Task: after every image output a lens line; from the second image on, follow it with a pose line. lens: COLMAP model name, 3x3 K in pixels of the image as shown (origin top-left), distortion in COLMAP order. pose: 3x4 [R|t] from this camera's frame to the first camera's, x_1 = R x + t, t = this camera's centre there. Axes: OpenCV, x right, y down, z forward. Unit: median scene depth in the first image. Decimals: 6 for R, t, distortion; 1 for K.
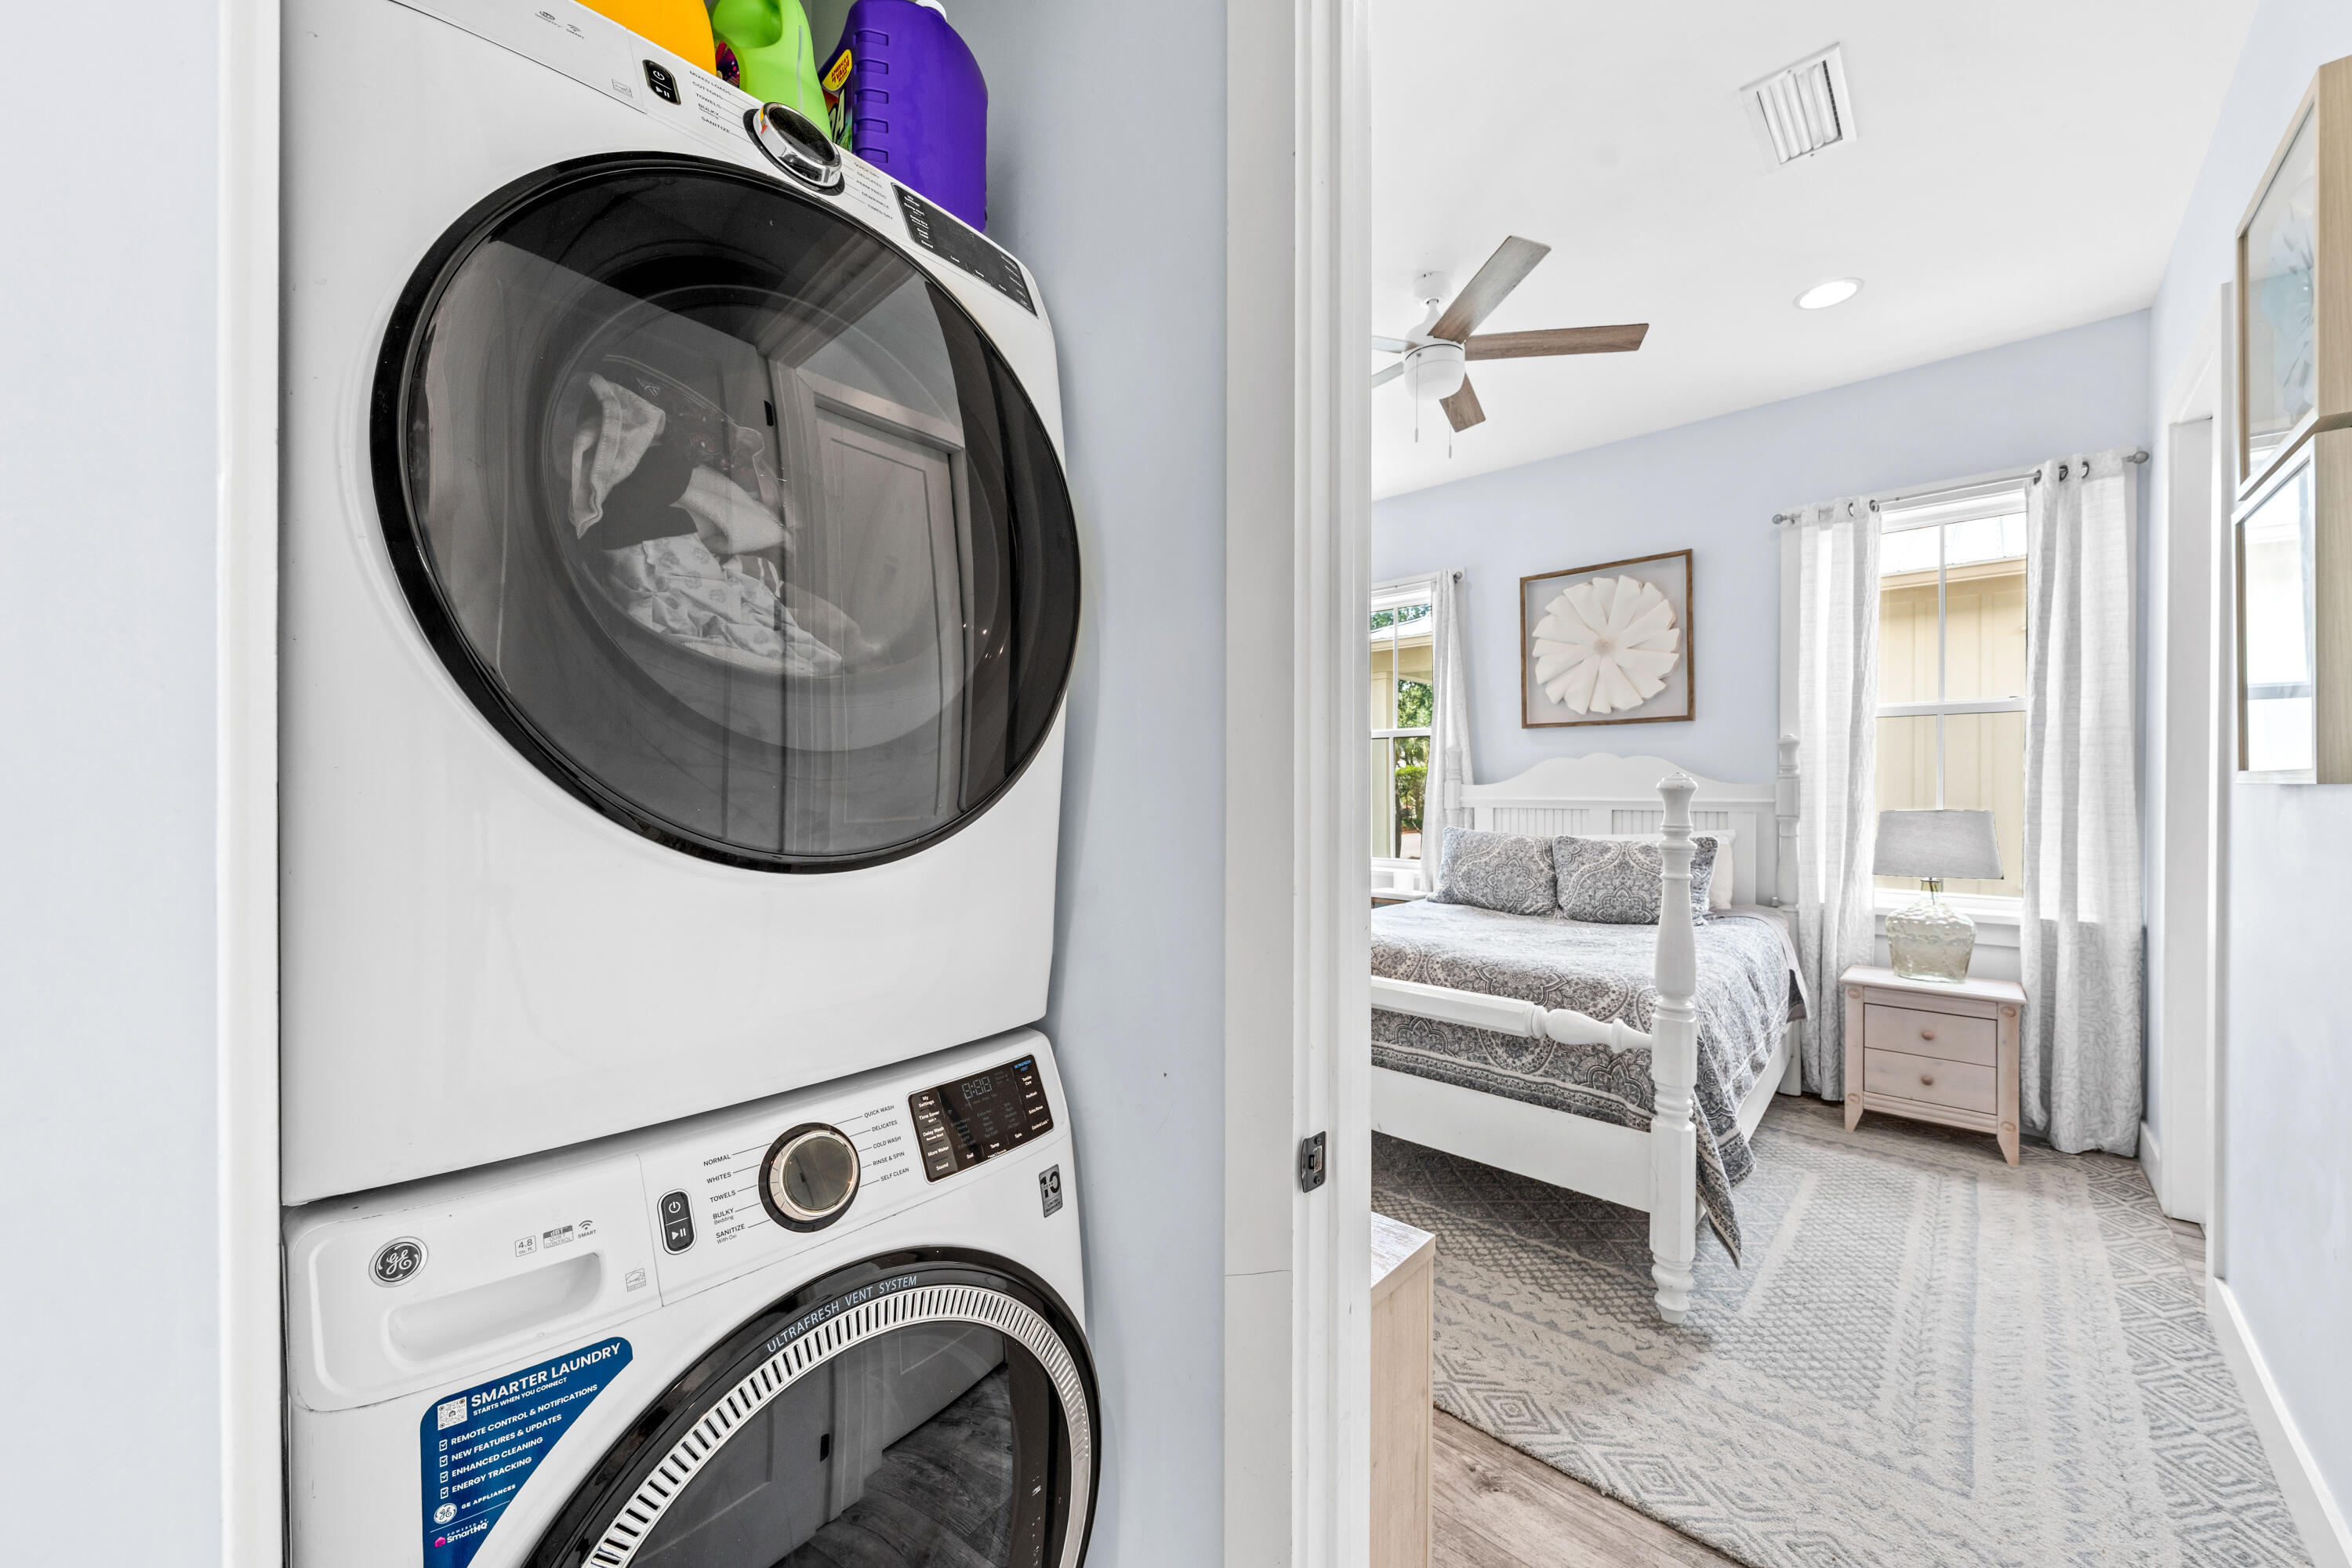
lens RADIAL K [[877.9, 0, 1175.6], [0, 877.9, 792.1], [0, 0, 1]] dist [-0.000182, -0.000675]
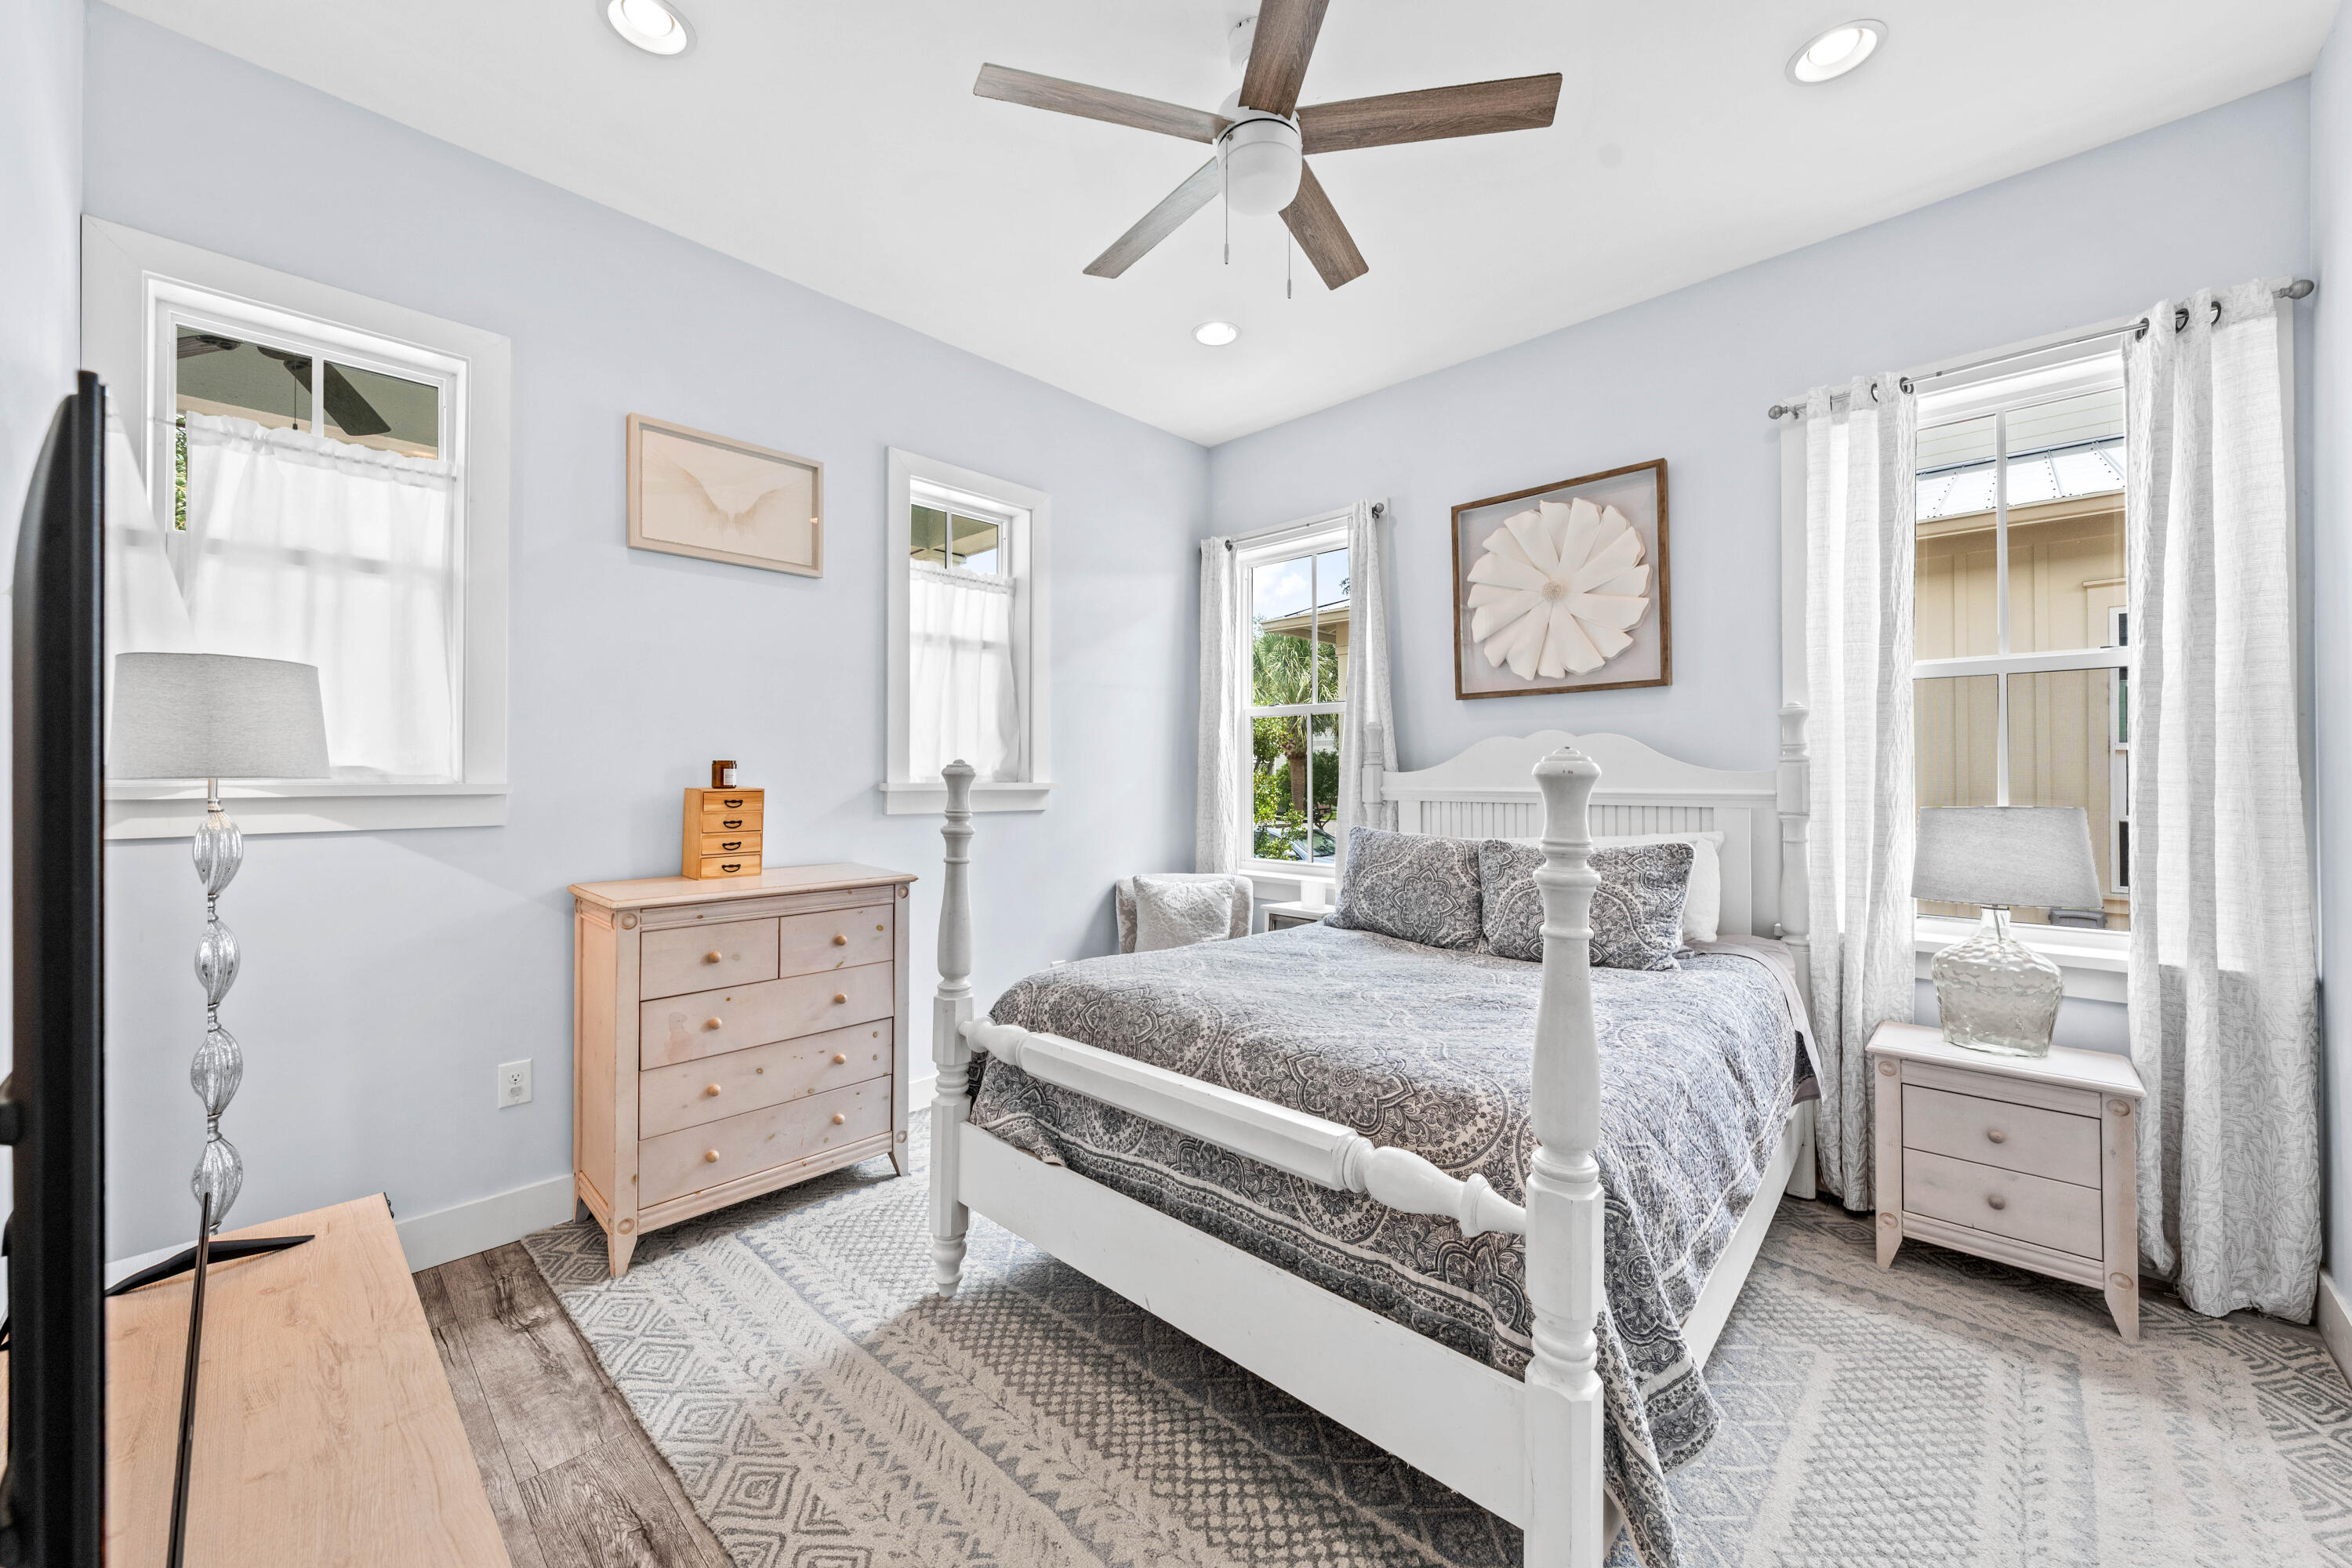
lens RADIAL K [[913.1, 0, 1170.6], [0, 913.1, 766.5], [0, 0, 1]] dist [-0.001972, 0.000734]
pose [[0.999972, -0.001474, -0.007323, 0.219321], [0.001364, 0.999887, -0.014961, -0.001536], [0.007344, 0.014951, 0.999861, 0.280418]]
